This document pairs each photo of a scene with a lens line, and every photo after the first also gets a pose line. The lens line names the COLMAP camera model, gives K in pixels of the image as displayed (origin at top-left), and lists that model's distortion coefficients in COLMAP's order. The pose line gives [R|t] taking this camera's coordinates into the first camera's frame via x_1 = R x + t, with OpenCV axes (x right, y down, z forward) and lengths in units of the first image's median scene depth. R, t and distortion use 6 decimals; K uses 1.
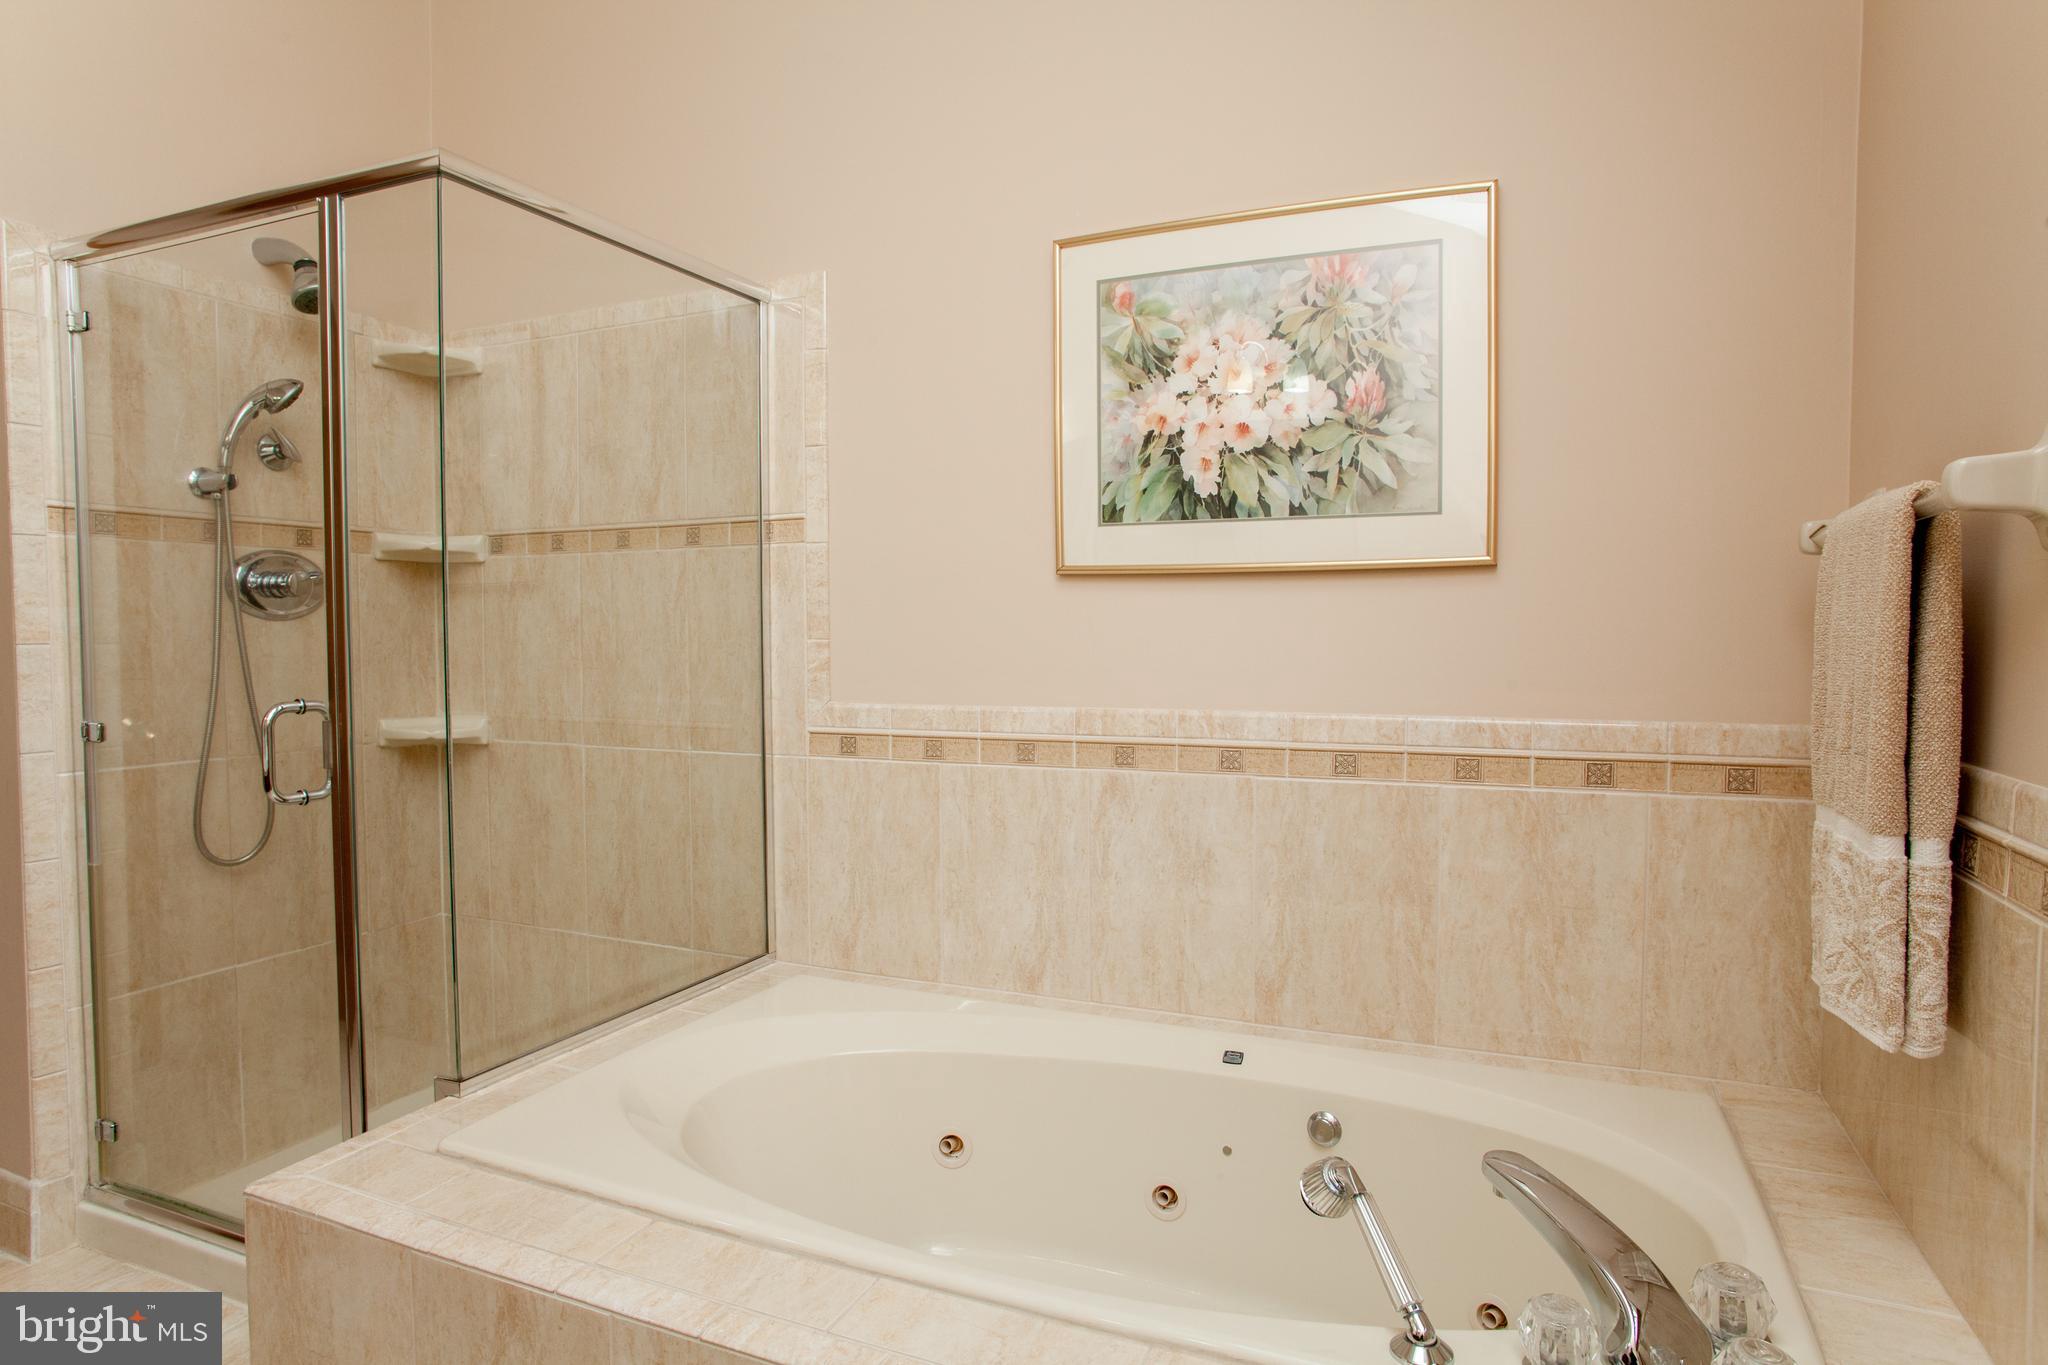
lens RADIAL K [[1173.2, 0, 1024.0], [0, 1173.2, 682.5], [0, 0, 1]] dist [-0.006498, -0.000425]
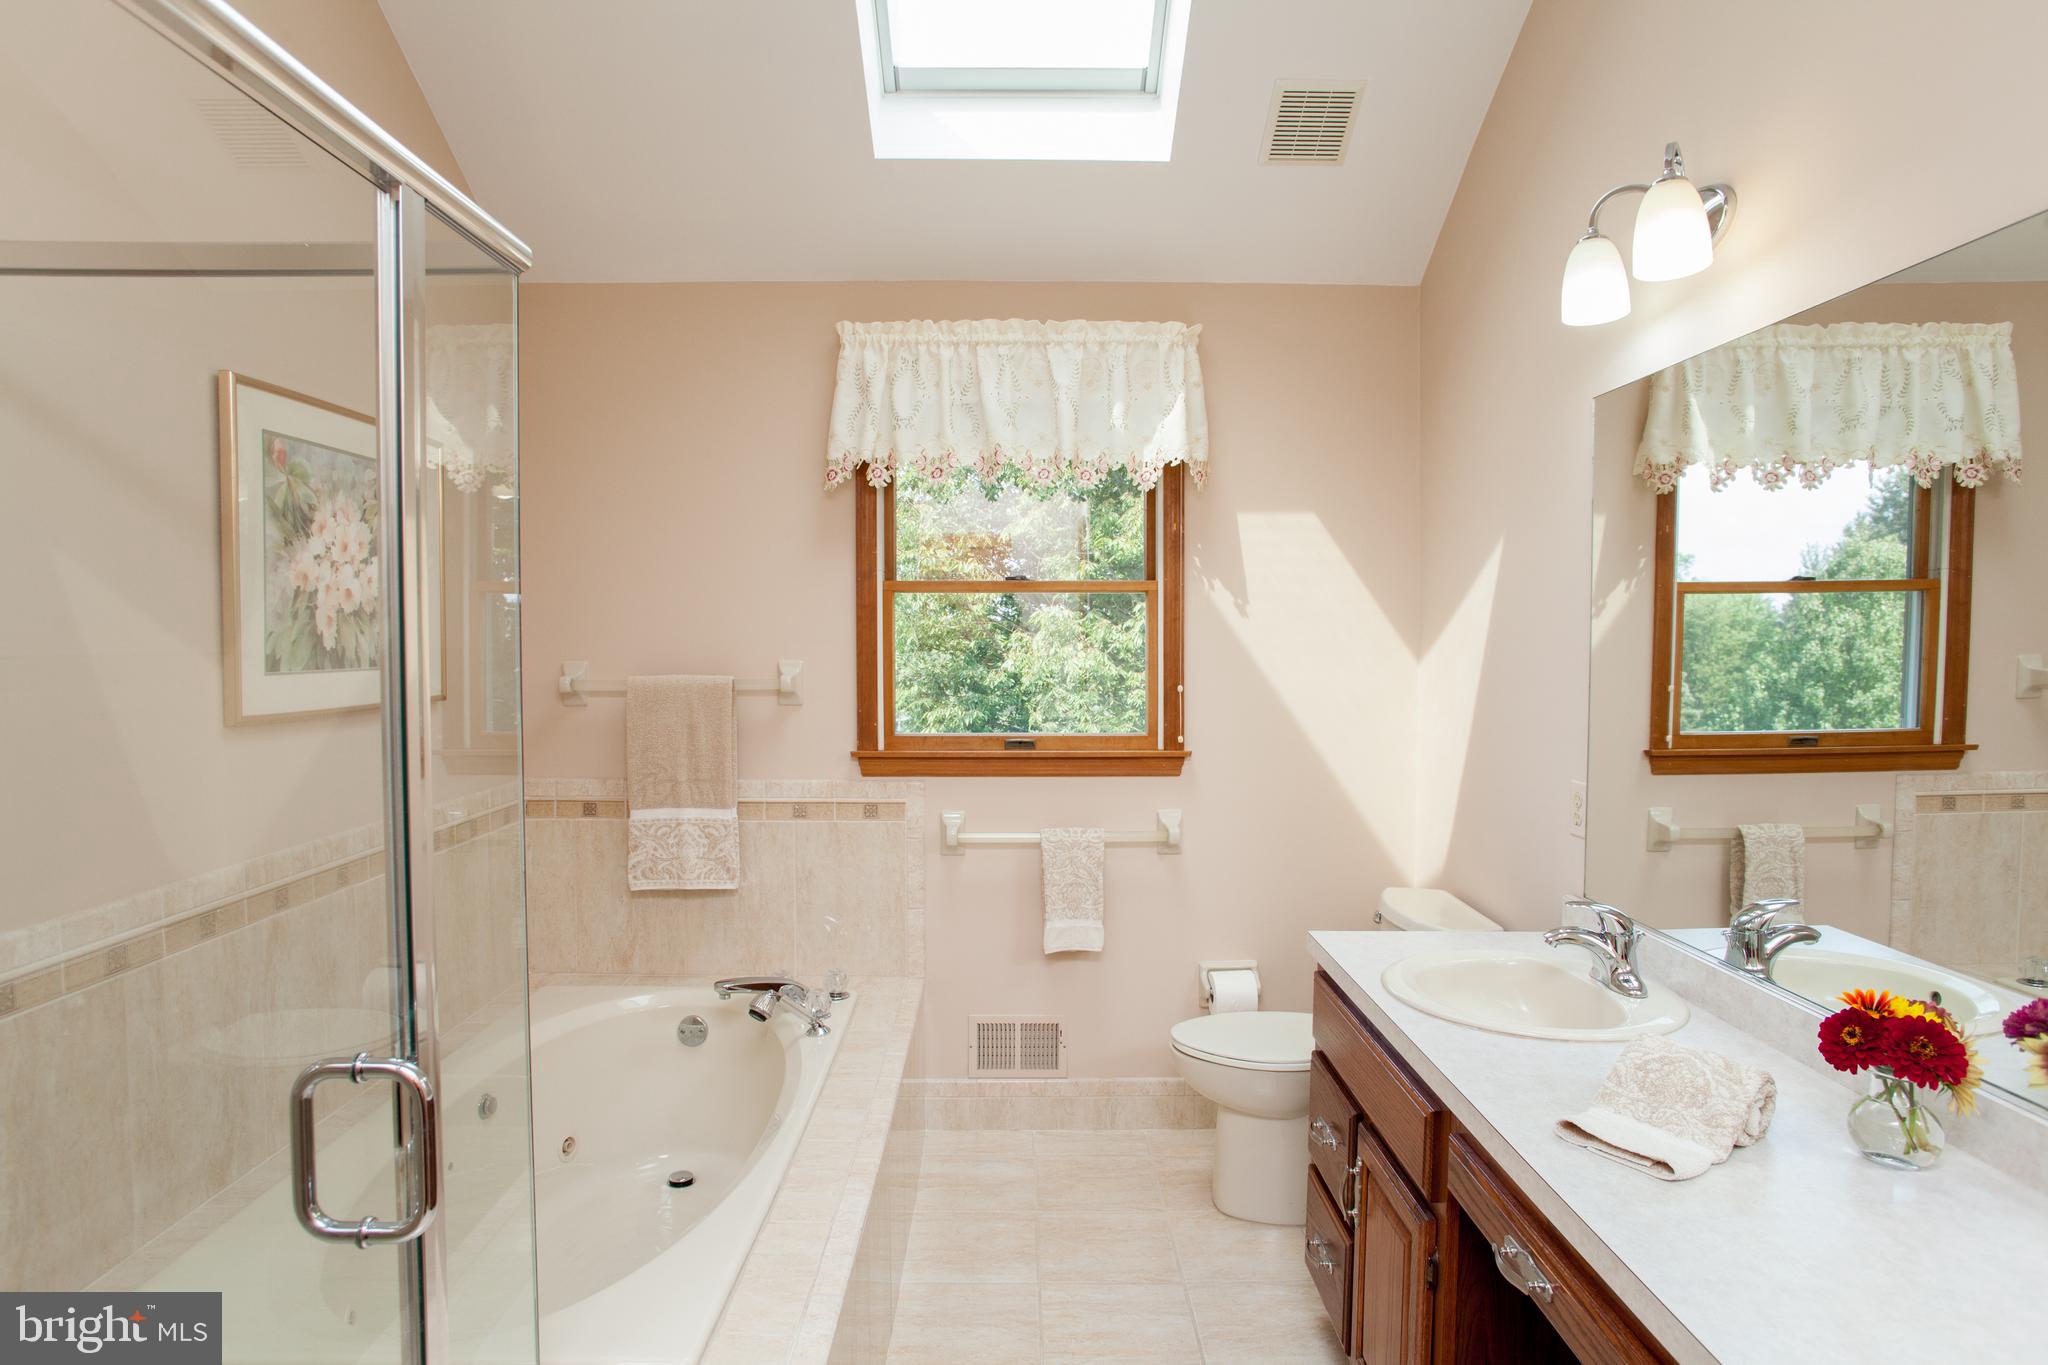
lens RADIAL K [[1173.2, 0, 1024.0], [0, 1173.2, 682.5], [0, 0, 1]] dist [-0.006498, -0.000425]
pose [[-0.401000, -0.046002, 0.914922, -1.135560], [0.016515, 0.998213, 0.057428, -0.179294], [-0.915929, 0.038139, -0.399523, 0.832997]]
